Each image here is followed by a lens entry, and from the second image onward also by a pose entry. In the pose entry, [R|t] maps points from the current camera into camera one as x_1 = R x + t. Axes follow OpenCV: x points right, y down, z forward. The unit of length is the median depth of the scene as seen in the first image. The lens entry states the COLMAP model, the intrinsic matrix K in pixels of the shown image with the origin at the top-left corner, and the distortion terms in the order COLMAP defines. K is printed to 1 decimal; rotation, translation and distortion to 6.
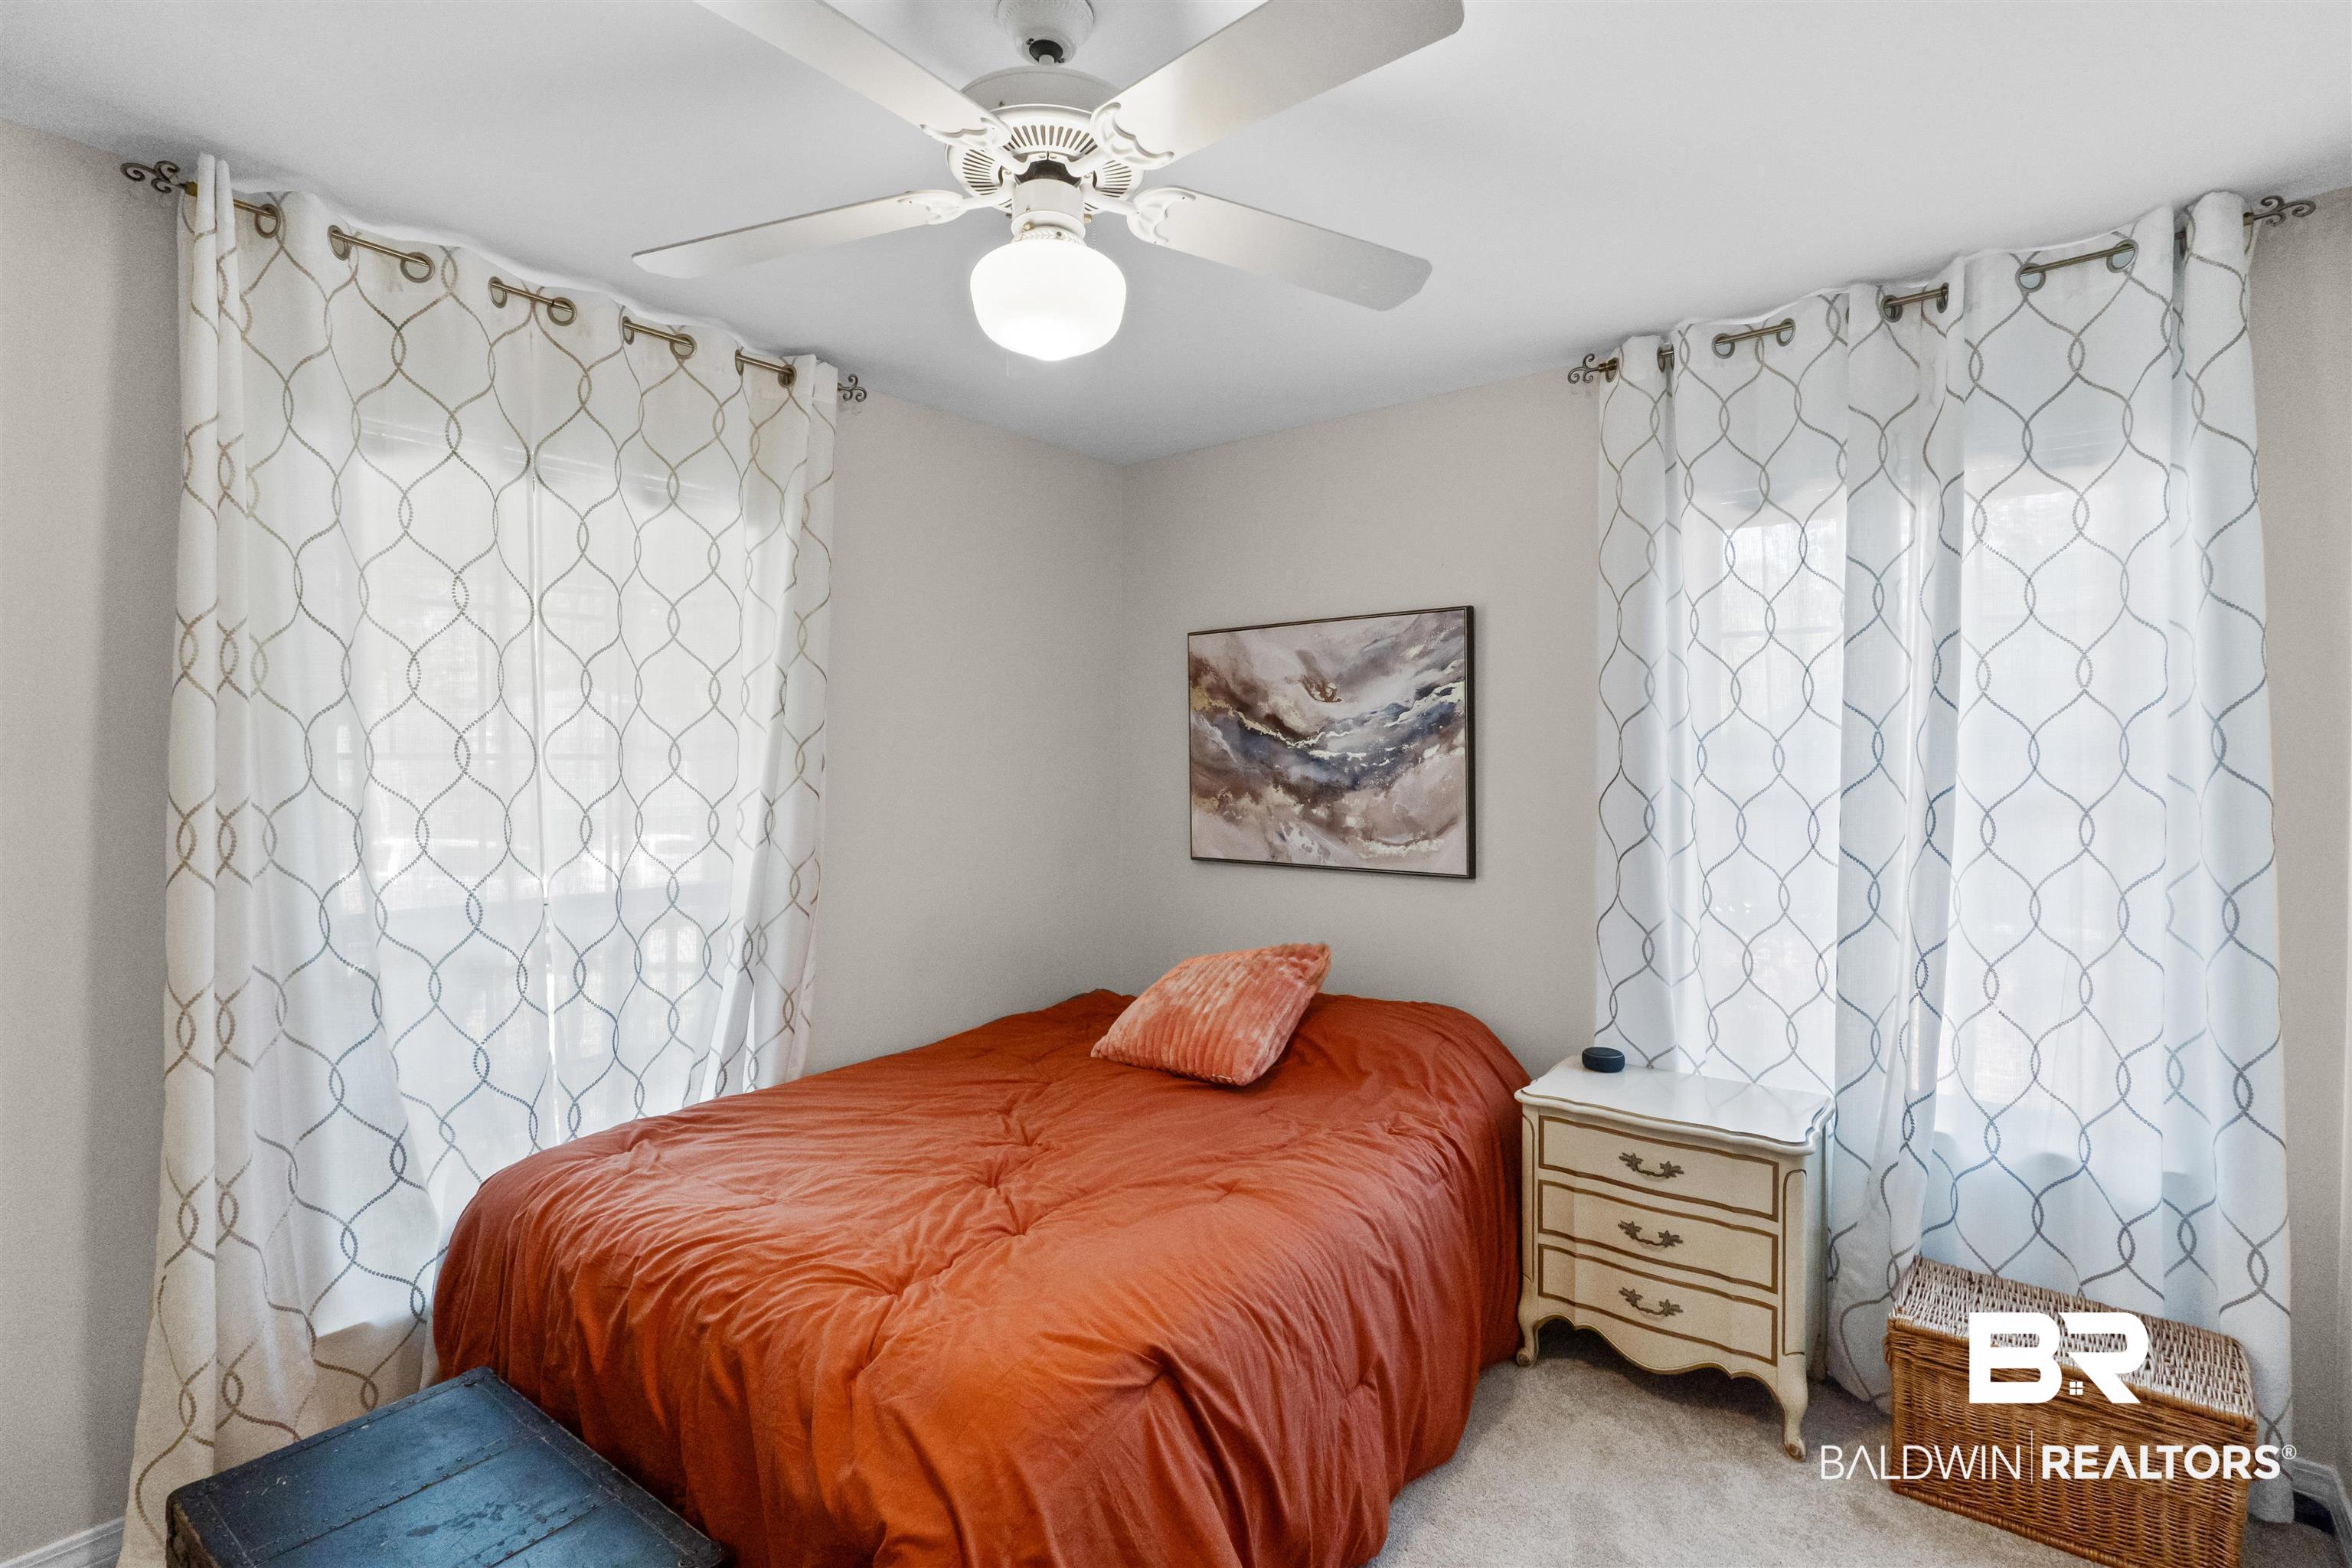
lens RADIAL K [[1075.9, 0, 1172.5], [0, 1075.9, 783.1], [0, 0, 1]] dist [-0.009632, 0.001104]
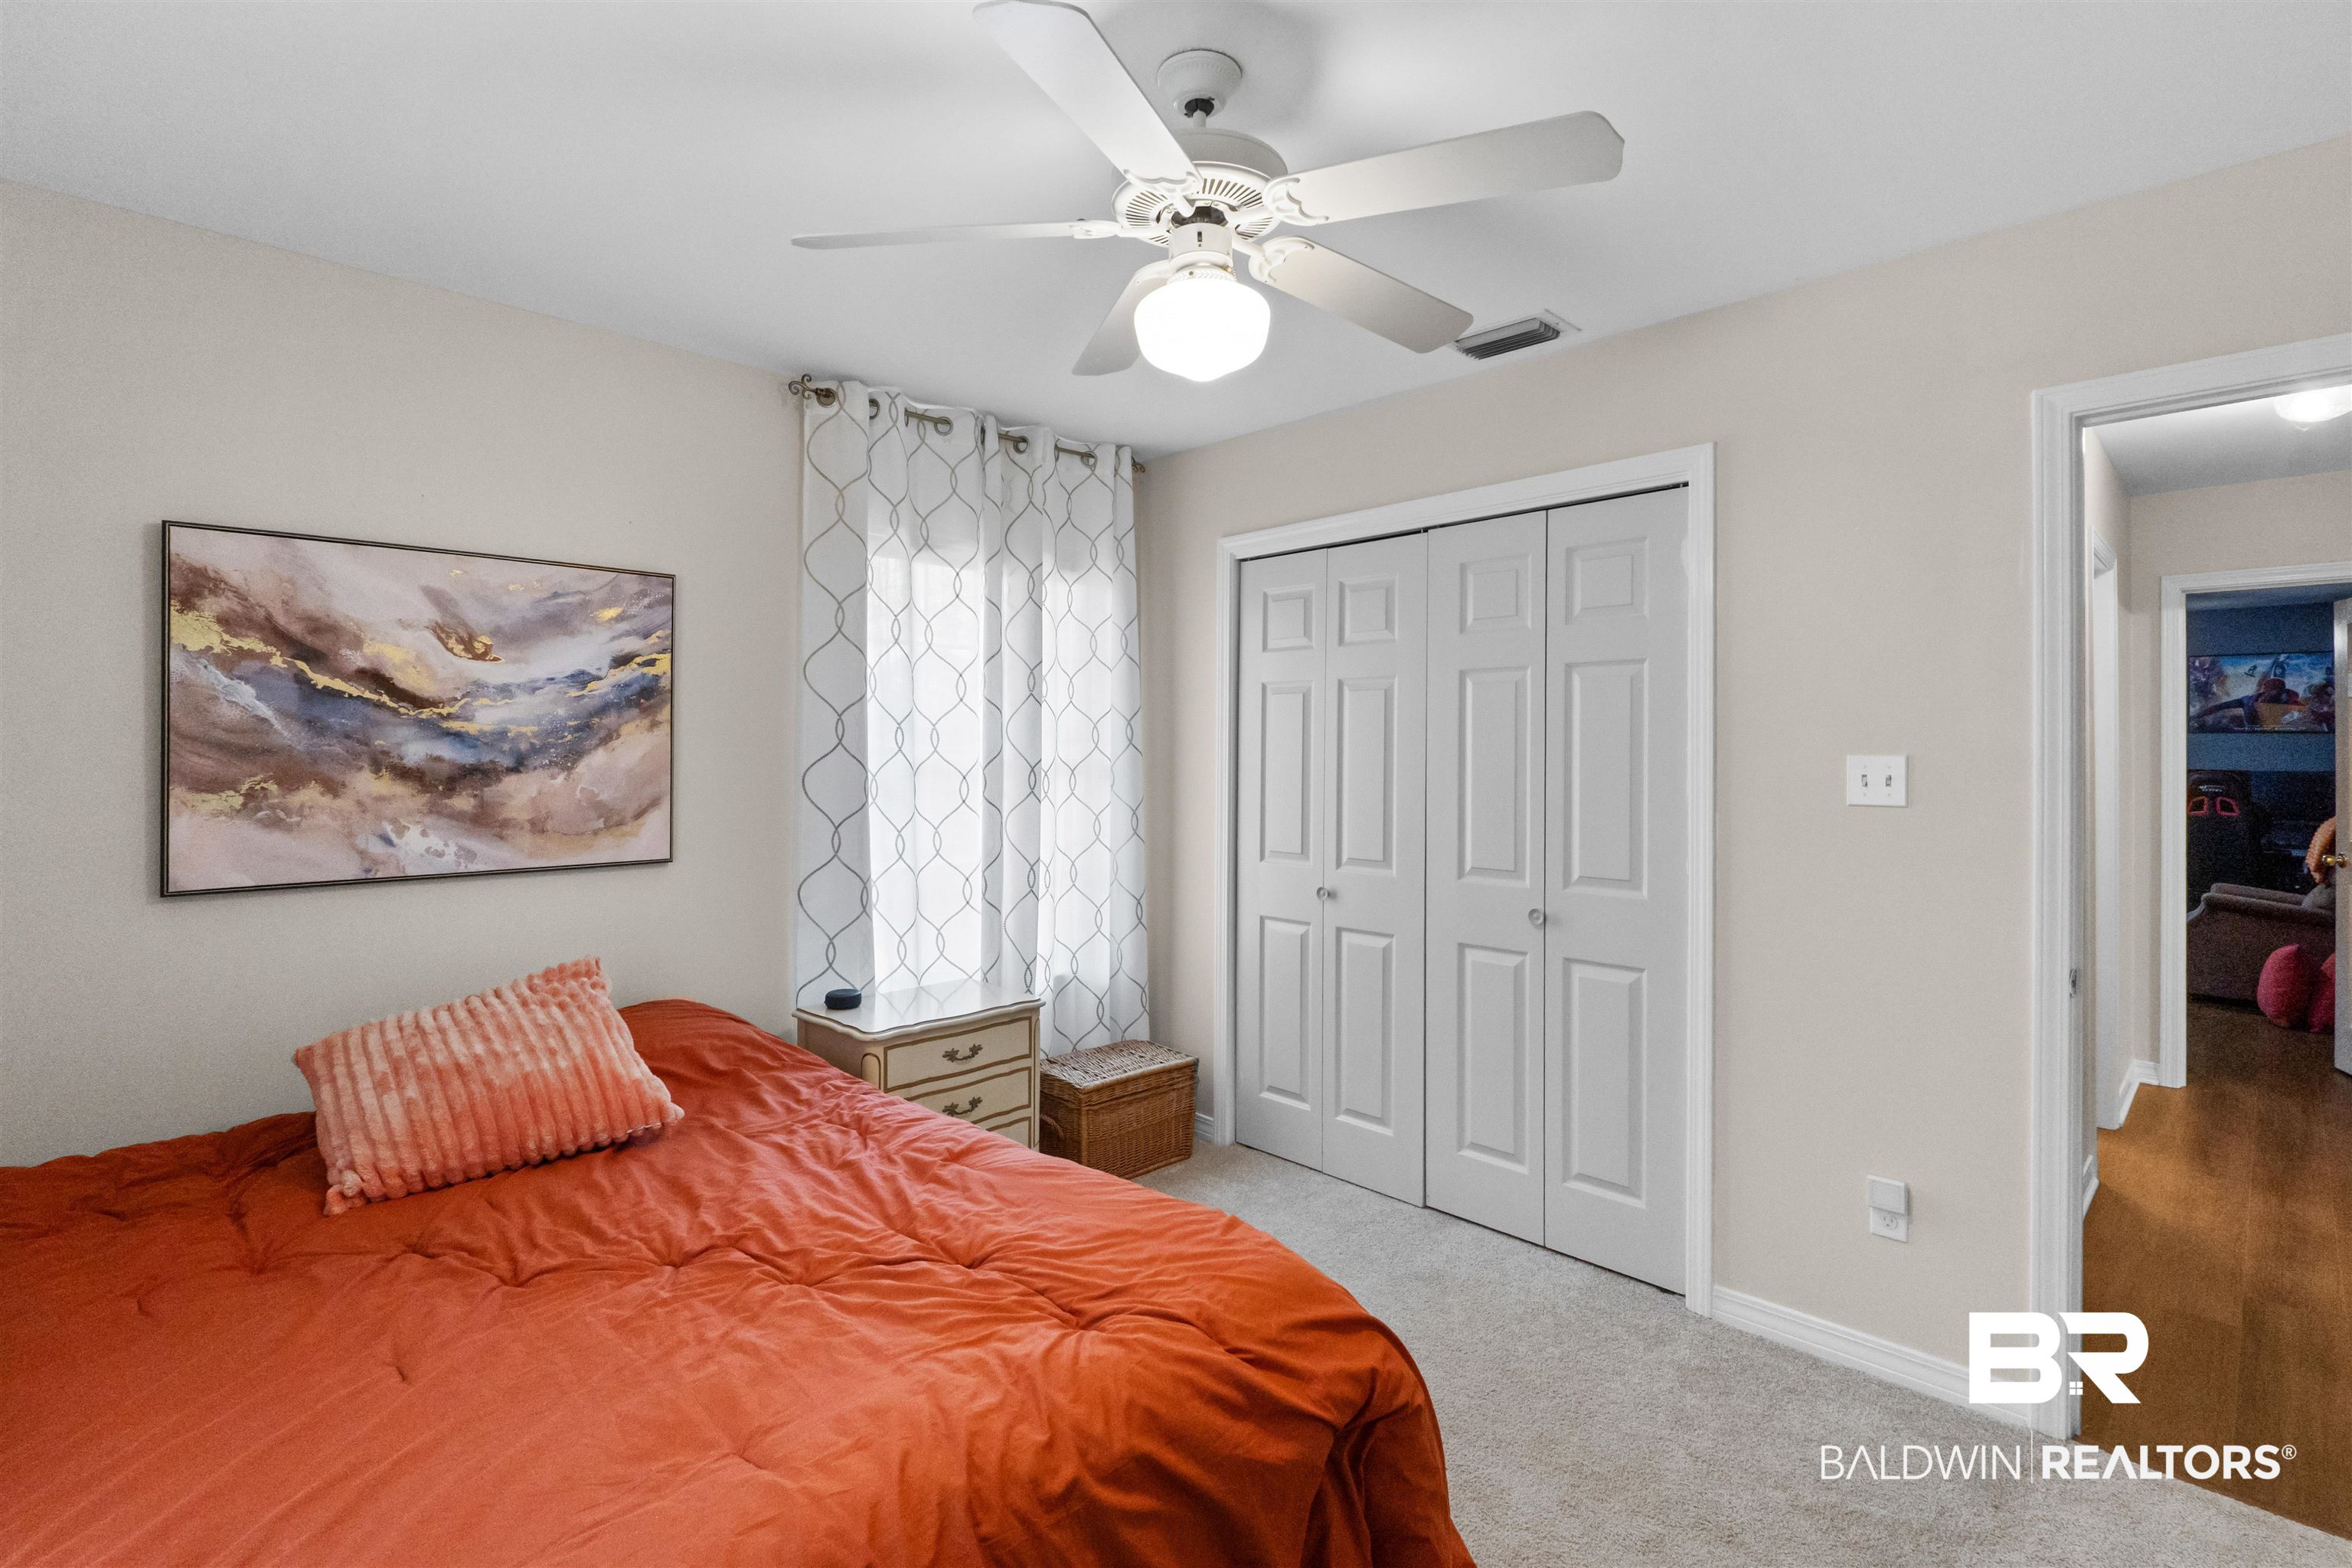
lens RADIAL K [[1075.9, 0, 1169.9], [0, 1075.9, 759.1], [0, 0, 1]] dist [-0.009632, 0.001104]
pose [[0.127610, -0.010085, 0.991773, -0.559266], [0.014925, 0.999855, 0.008247, -0.002848], [-0.991712, 0.013750, 0.127742, 0.405462]]
